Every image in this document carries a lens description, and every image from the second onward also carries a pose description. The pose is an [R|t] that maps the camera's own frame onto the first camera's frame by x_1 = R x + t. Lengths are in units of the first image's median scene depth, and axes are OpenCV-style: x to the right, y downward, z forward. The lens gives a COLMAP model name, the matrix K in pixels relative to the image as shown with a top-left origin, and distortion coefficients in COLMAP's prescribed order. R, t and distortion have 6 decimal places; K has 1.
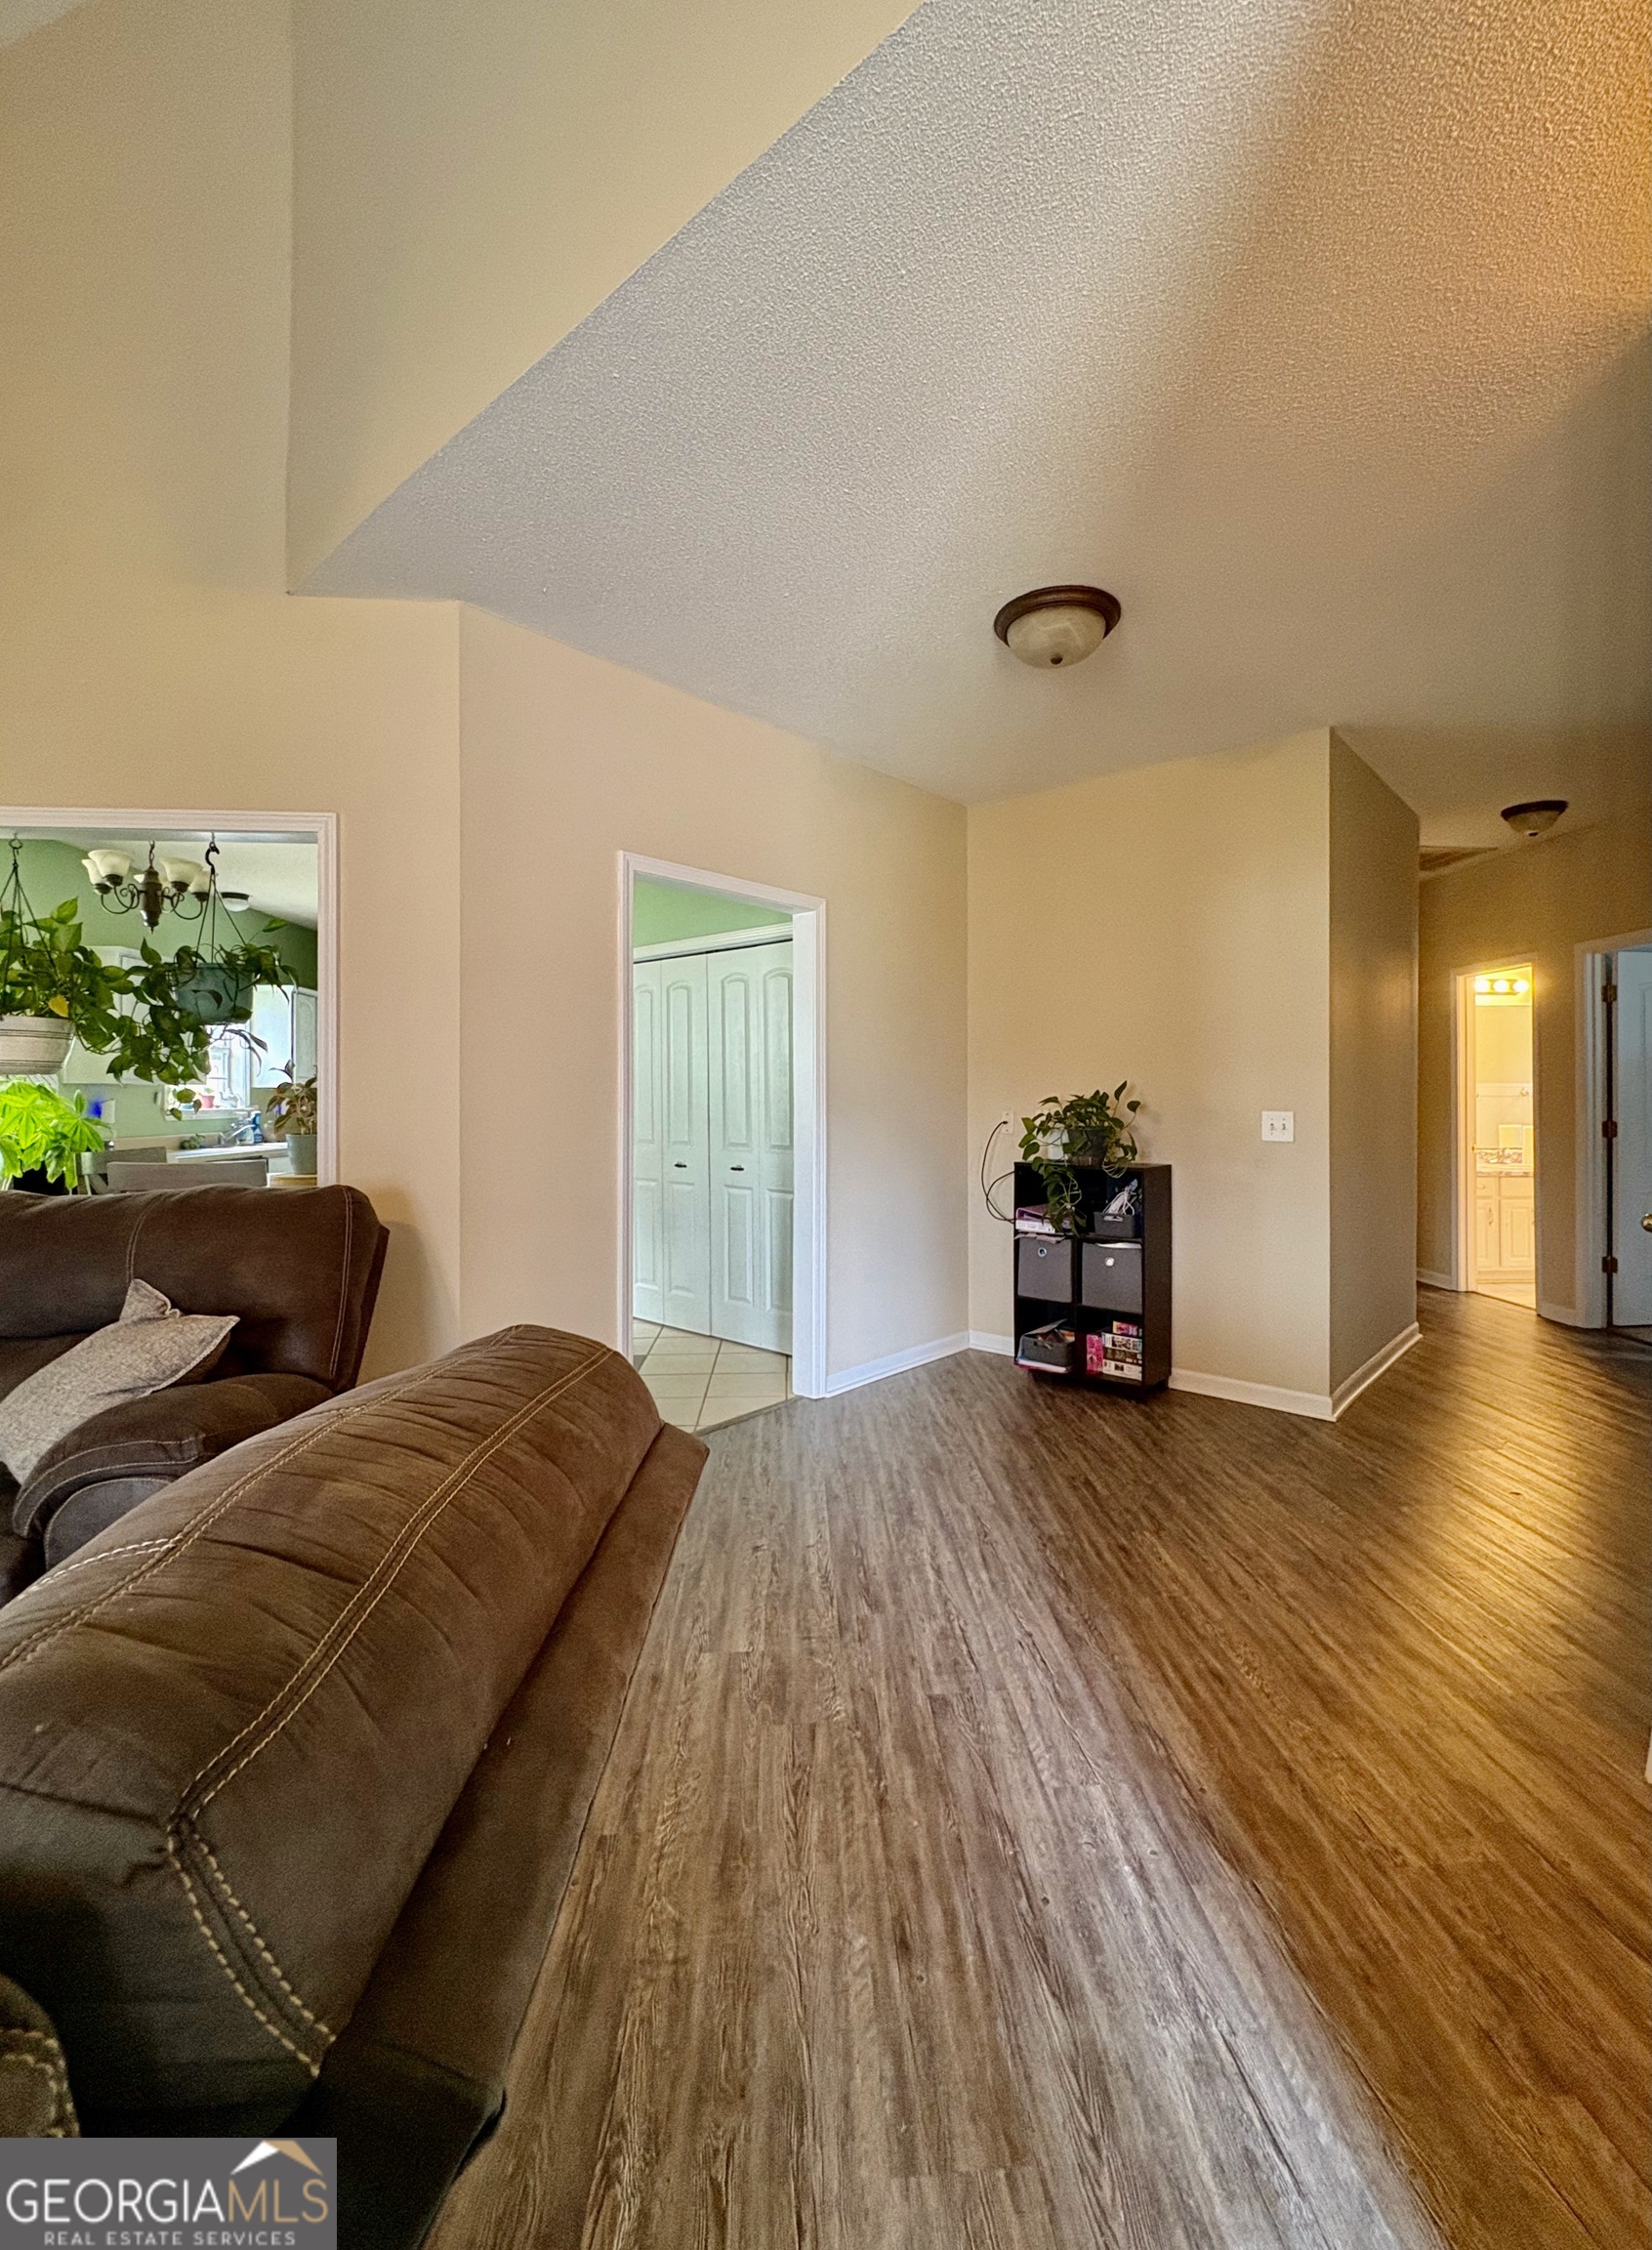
lens RADIAL K [[921.1, 0, 846.4], [0, 921.1, 1094.1], [0, 0, 1]] dist [-0.001740, 0.000028]
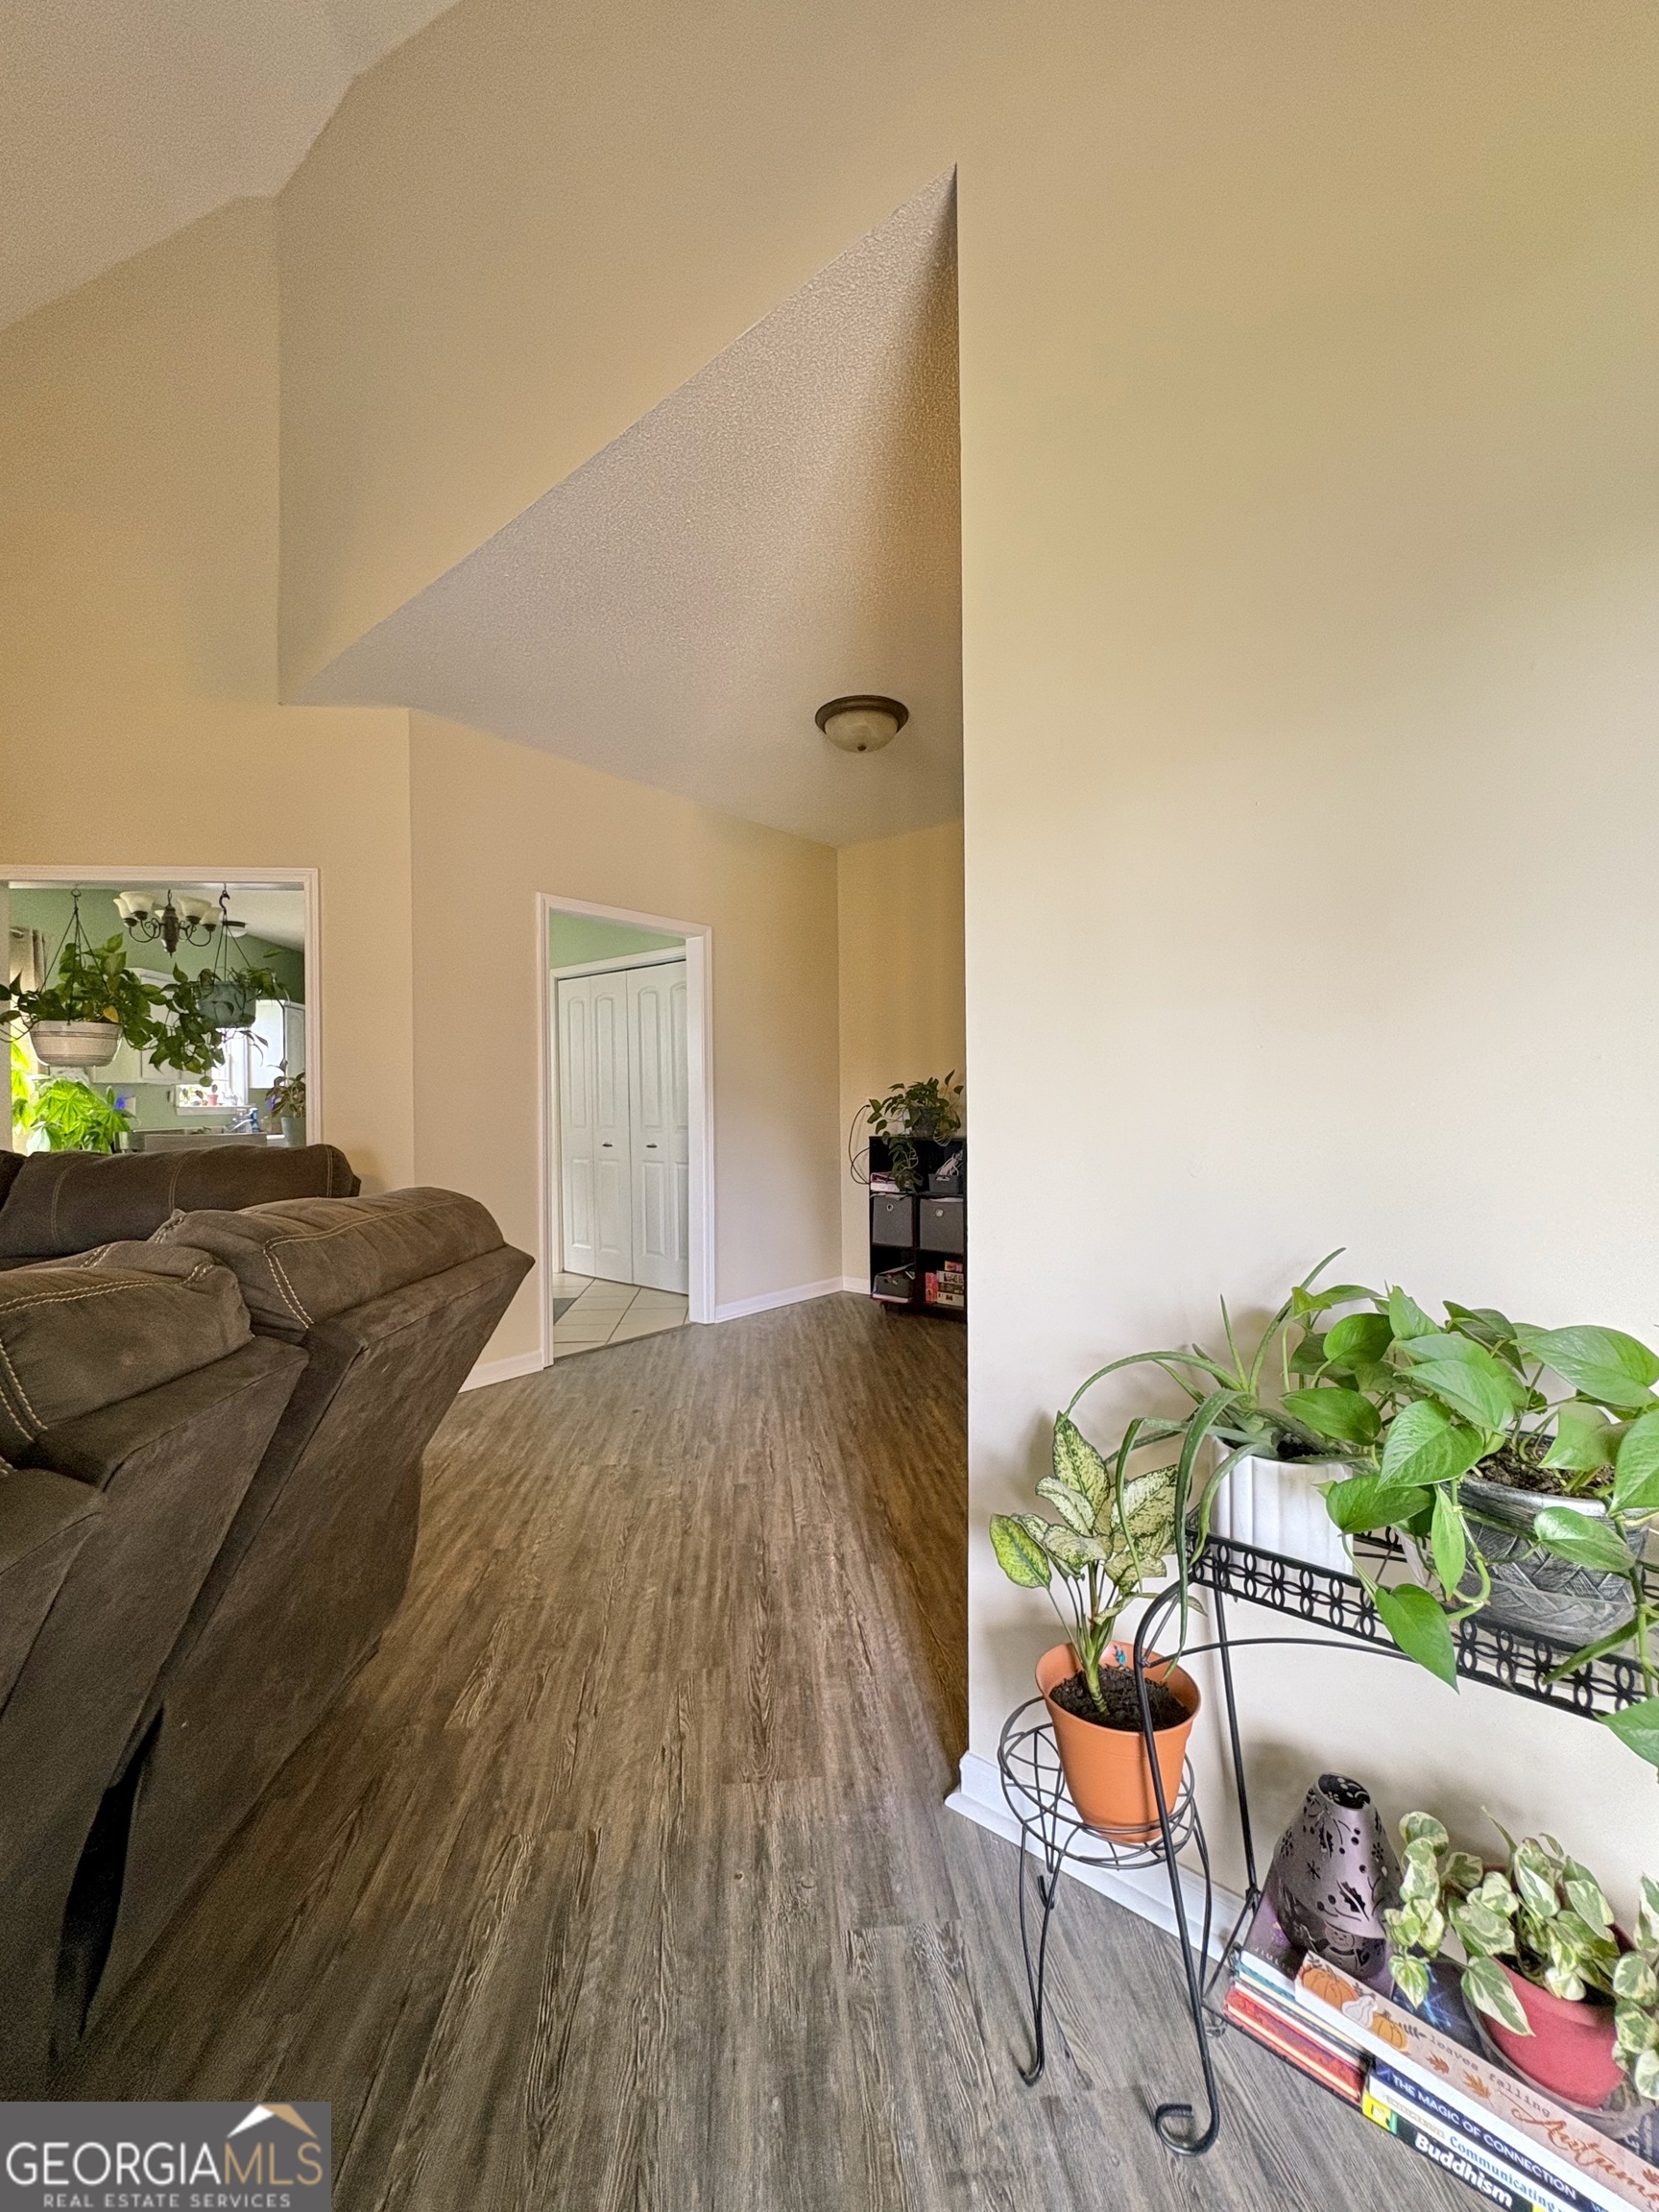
lens RADIAL K [[905.6, 0, 836.4], [0, 905.6, 1109.0], [0, 0, 1]] dist [-0.001740, 0.000028]
pose [[0.999929, -0.008785, 0.008086, 0.174605], [0.008759, 0.999956, 0.003261, 0.043788], [-0.008114, -0.003190, 0.999962, -0.303502]]
